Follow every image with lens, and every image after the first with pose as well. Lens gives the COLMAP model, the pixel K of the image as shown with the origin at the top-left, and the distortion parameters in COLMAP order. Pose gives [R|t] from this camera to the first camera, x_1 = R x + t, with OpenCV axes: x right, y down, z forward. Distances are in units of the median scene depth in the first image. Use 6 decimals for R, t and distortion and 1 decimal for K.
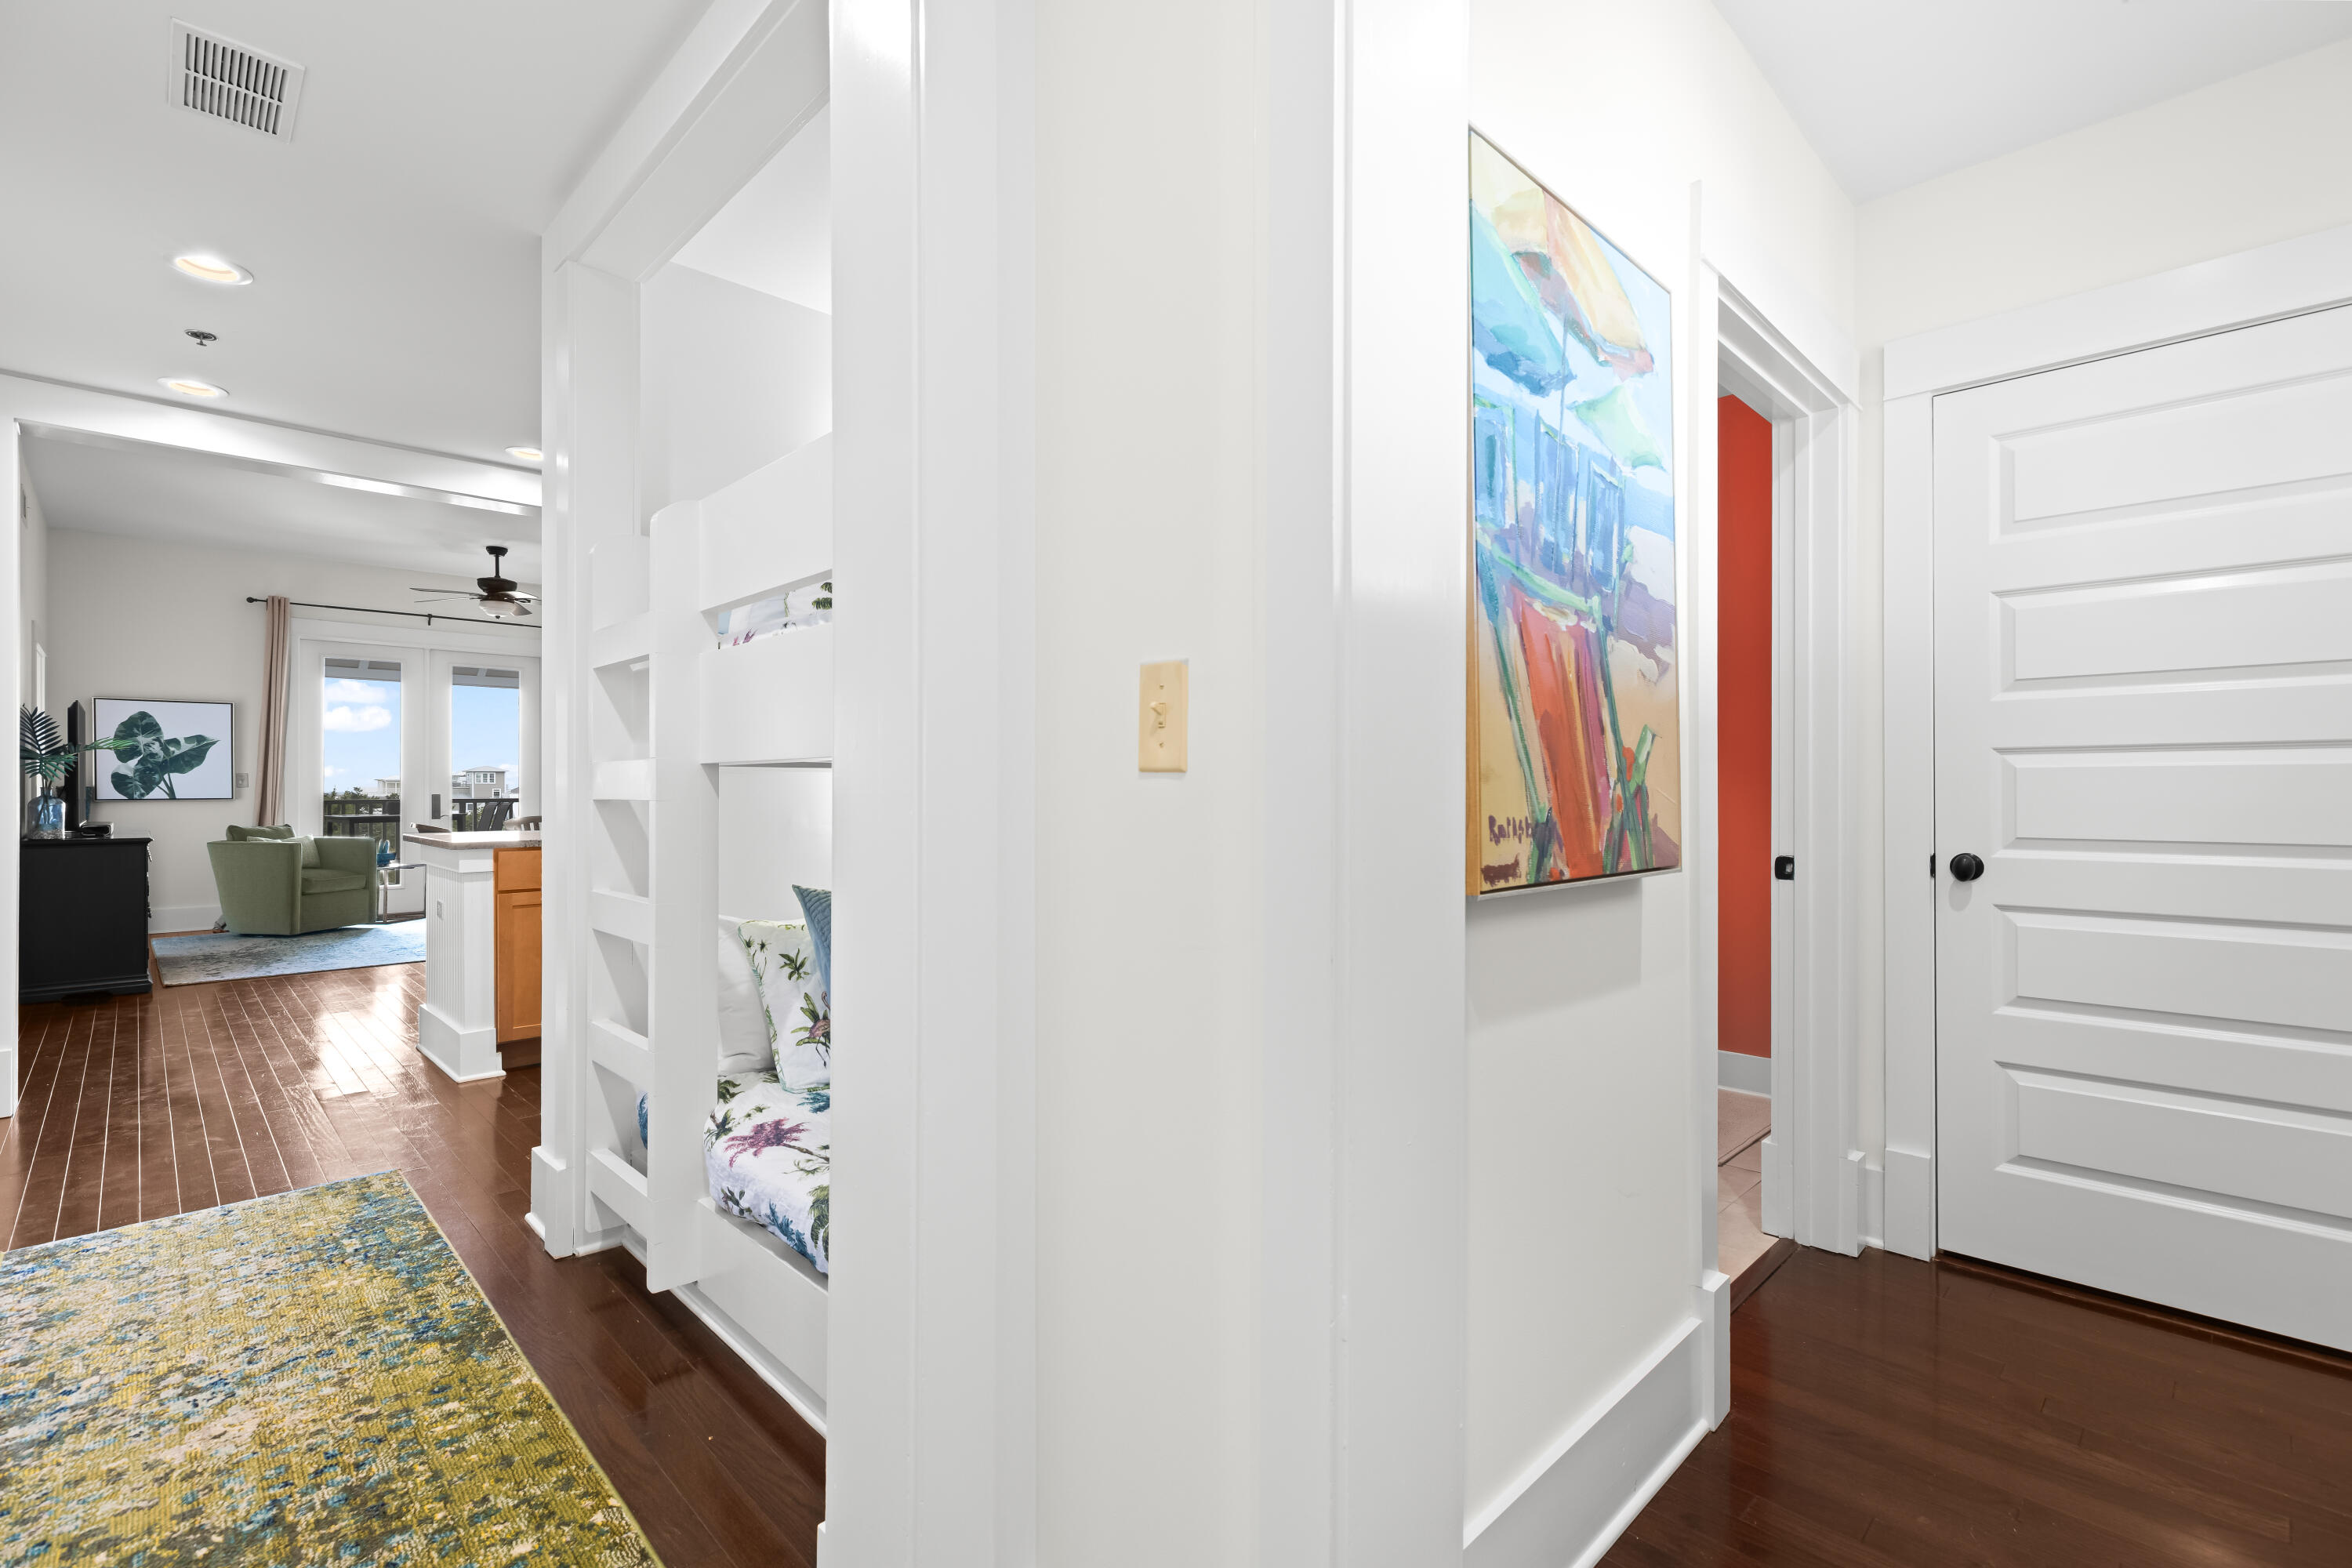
lens RADIAL K [[1051.2, 0, 1176.0], [0, 1051.2, 784.0], [0, 0, 1]] dist [0.002980, 0.001043]
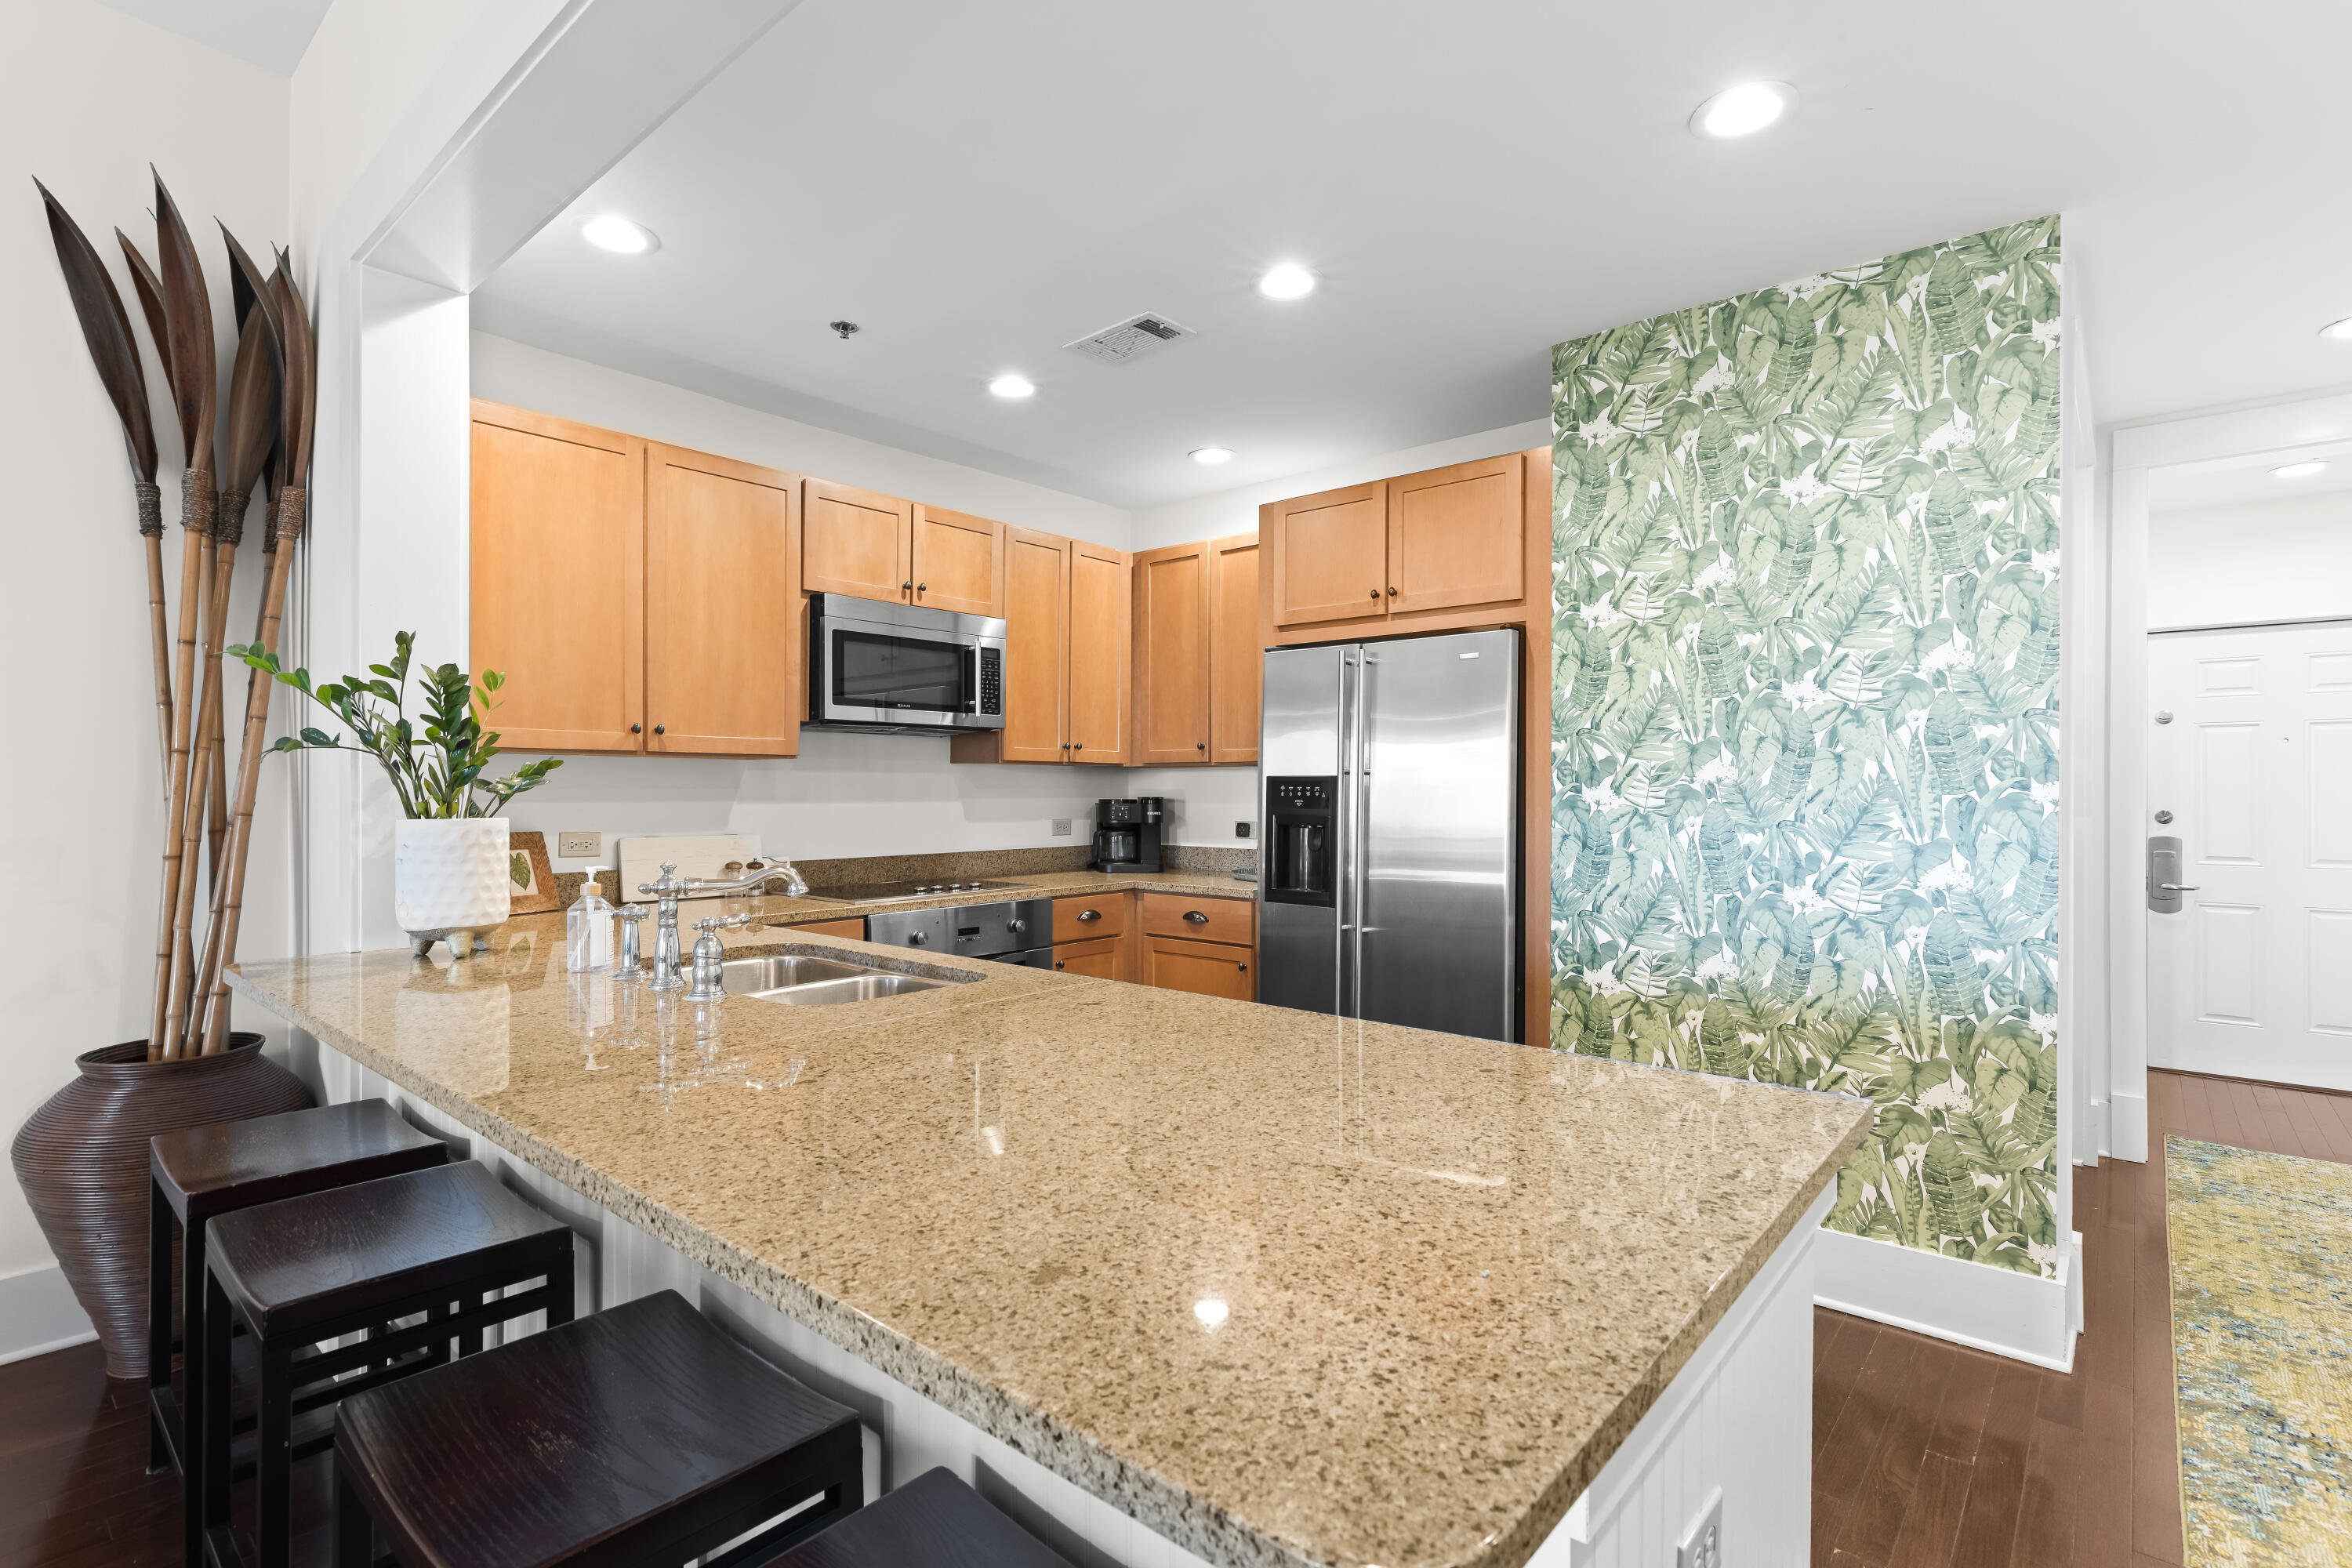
lens RADIAL K [[1112.6, 0, 1176.6], [0, 1112.6, 789.2], [0, 0, 1]] dist [-0.003454, -0.000309]
pose [[-0.078390, -0.001162, 0.996922, -2.065460], [-0.006112, 0.999981, 0.000685, -0.069277], [-0.996904, -0.006039, -0.078395, 2.554439]]
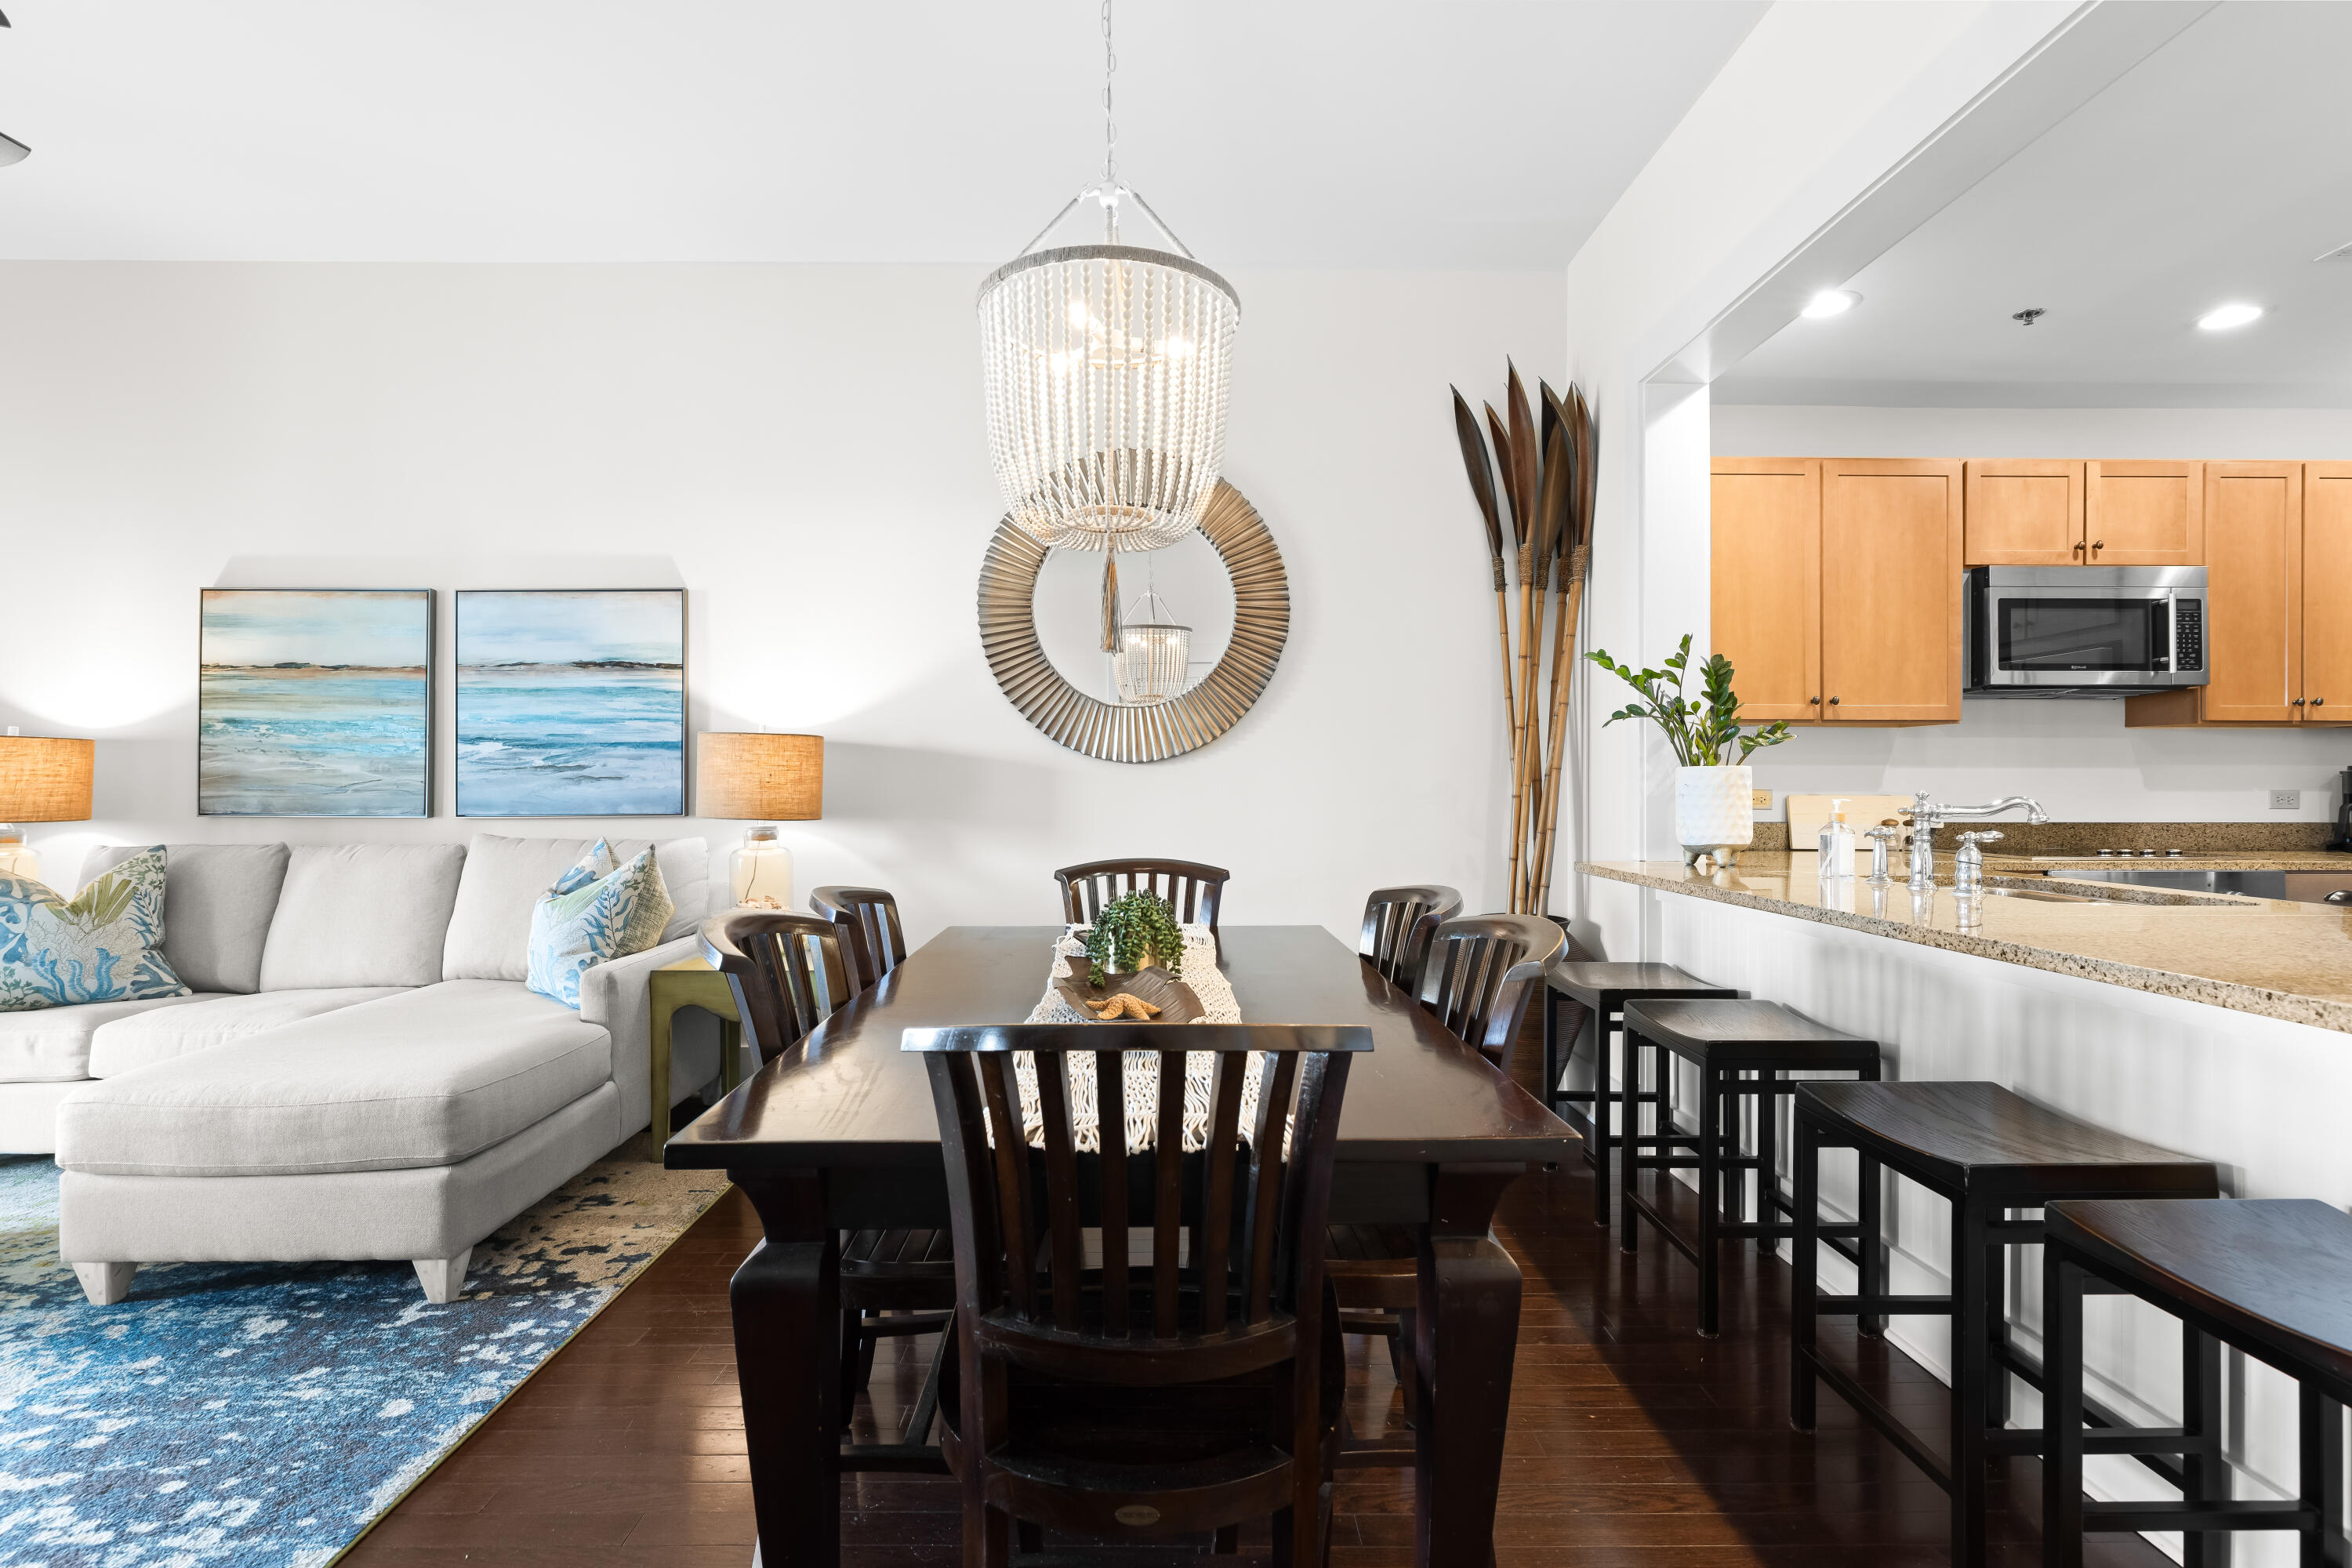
lens RADIAL K [[1123.3, 0, 1175.7], [0, 1123.3, 776.3], [0, 0, 1]] dist [-0.009006, 0.003708]
pose [[0.694701, 0.006545, 0.719269, -2.578983], [-0.004280, 0.999979, -0.004965, -0.004429], [-0.719286, 0.000371, 0.694714, 2.658025]]
